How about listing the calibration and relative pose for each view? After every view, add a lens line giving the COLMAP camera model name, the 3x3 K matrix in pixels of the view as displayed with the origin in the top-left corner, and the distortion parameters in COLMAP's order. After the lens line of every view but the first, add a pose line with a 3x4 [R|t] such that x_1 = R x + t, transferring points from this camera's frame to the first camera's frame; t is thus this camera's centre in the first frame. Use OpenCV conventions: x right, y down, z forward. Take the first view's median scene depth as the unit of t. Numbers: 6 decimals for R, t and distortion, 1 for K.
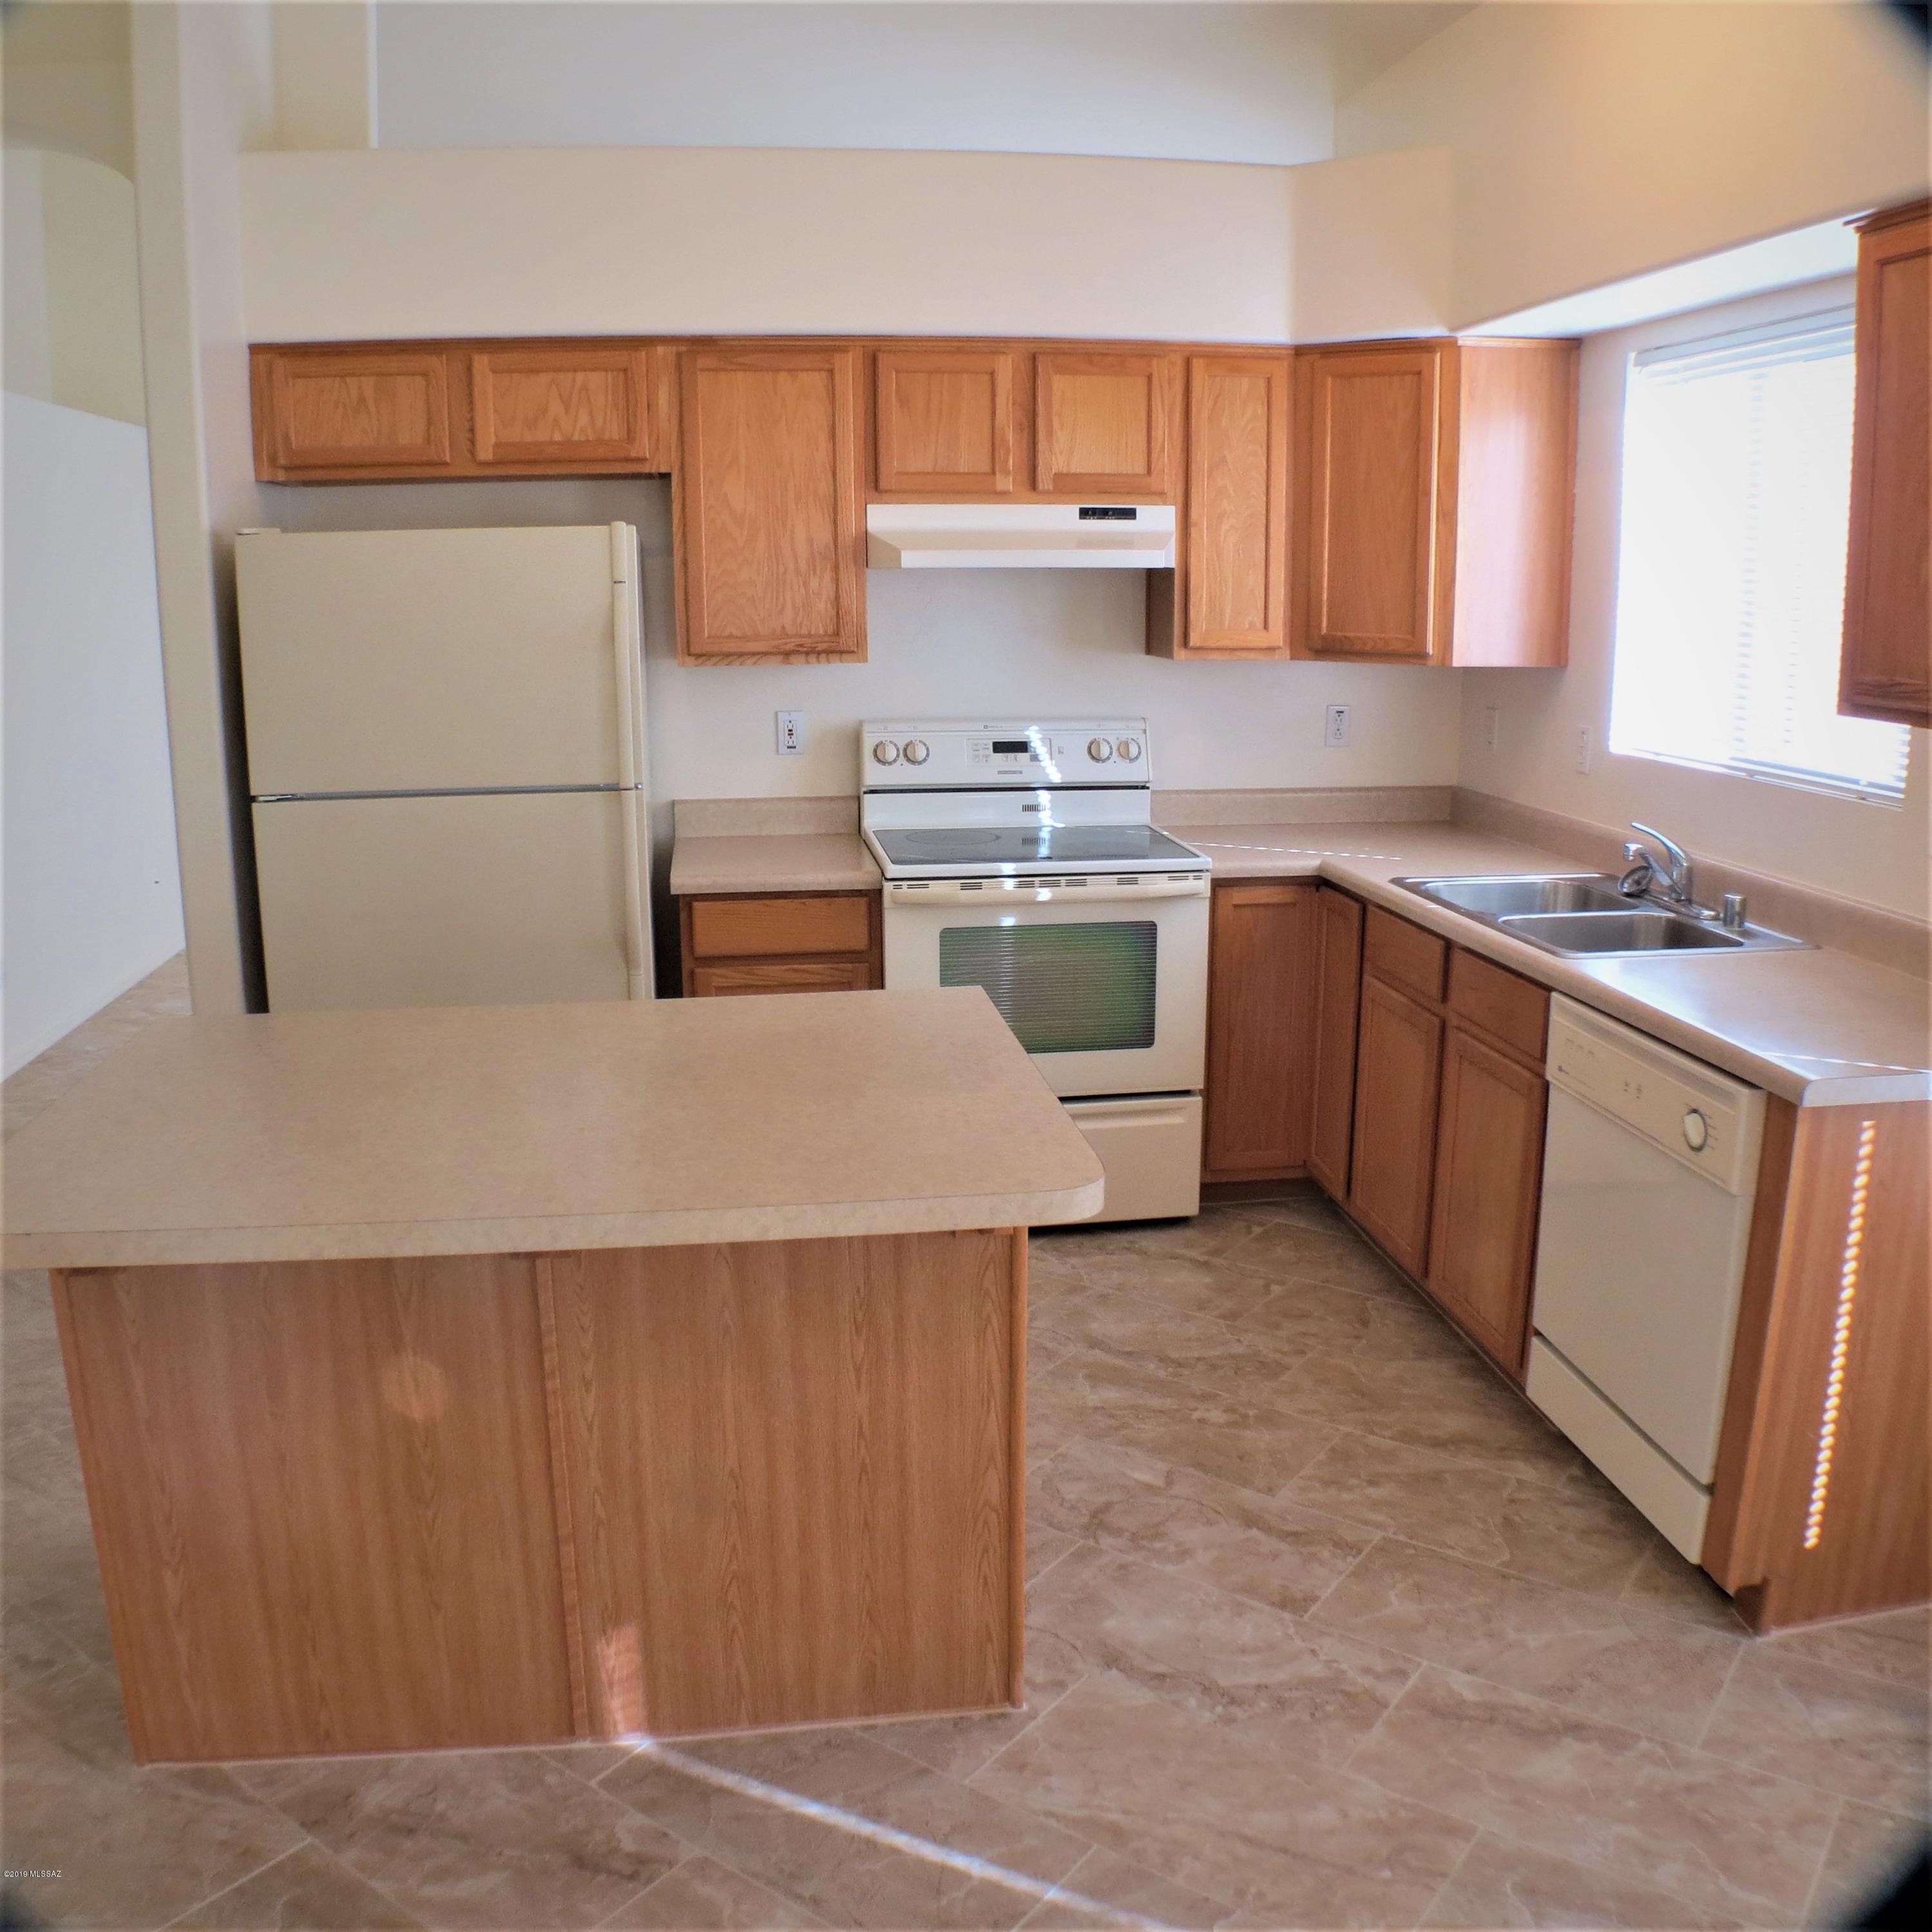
lens RADIAL K [[1724.5, 0, 966.0], [0, 1724.5, 966.0], [0, 0, 1]] dist [-0.170797, 0.022952]
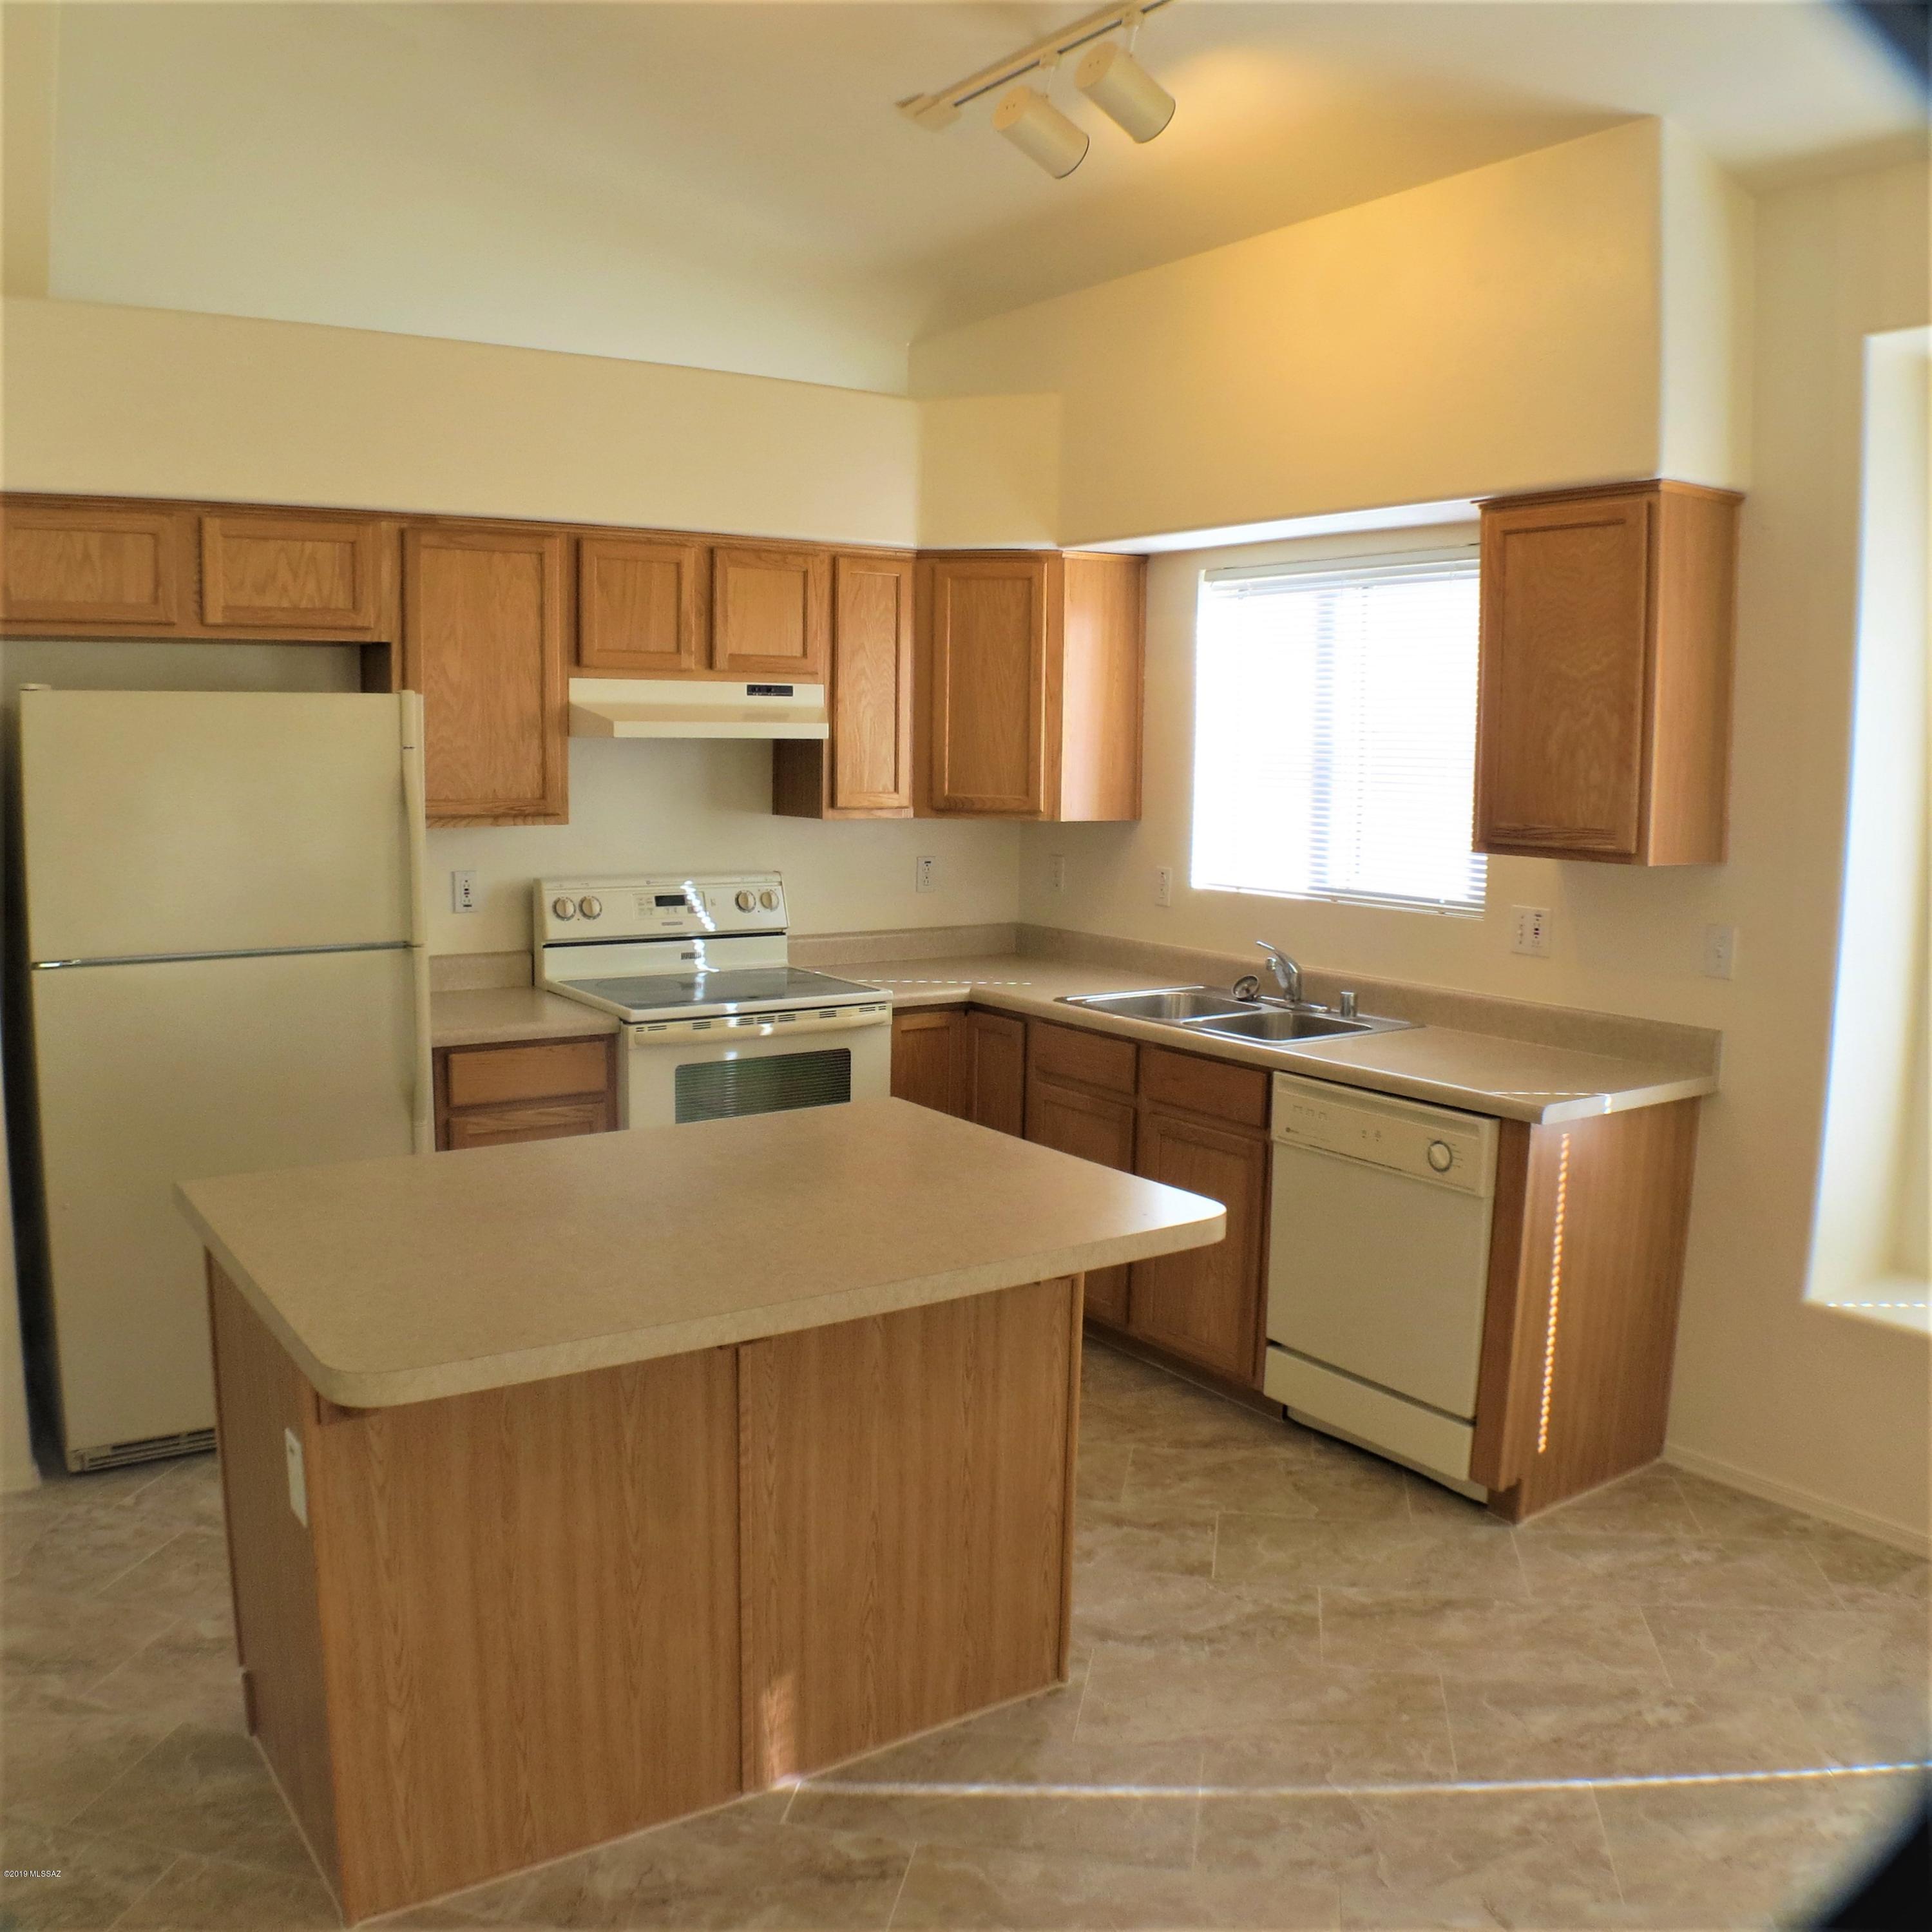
lens RADIAL K [[1722.5, 0, 966.0], [0, 1722.5, 966.0], [0, 0, 1]] dist [-0.181893, 0.021641]
pose [[0.894902, -0.039494, 0.444511, -0.362435], [0.079406, 0.994273, -0.071523, 0.008187], [-0.439141, 0.099303, 0.892913, -0.059711]]
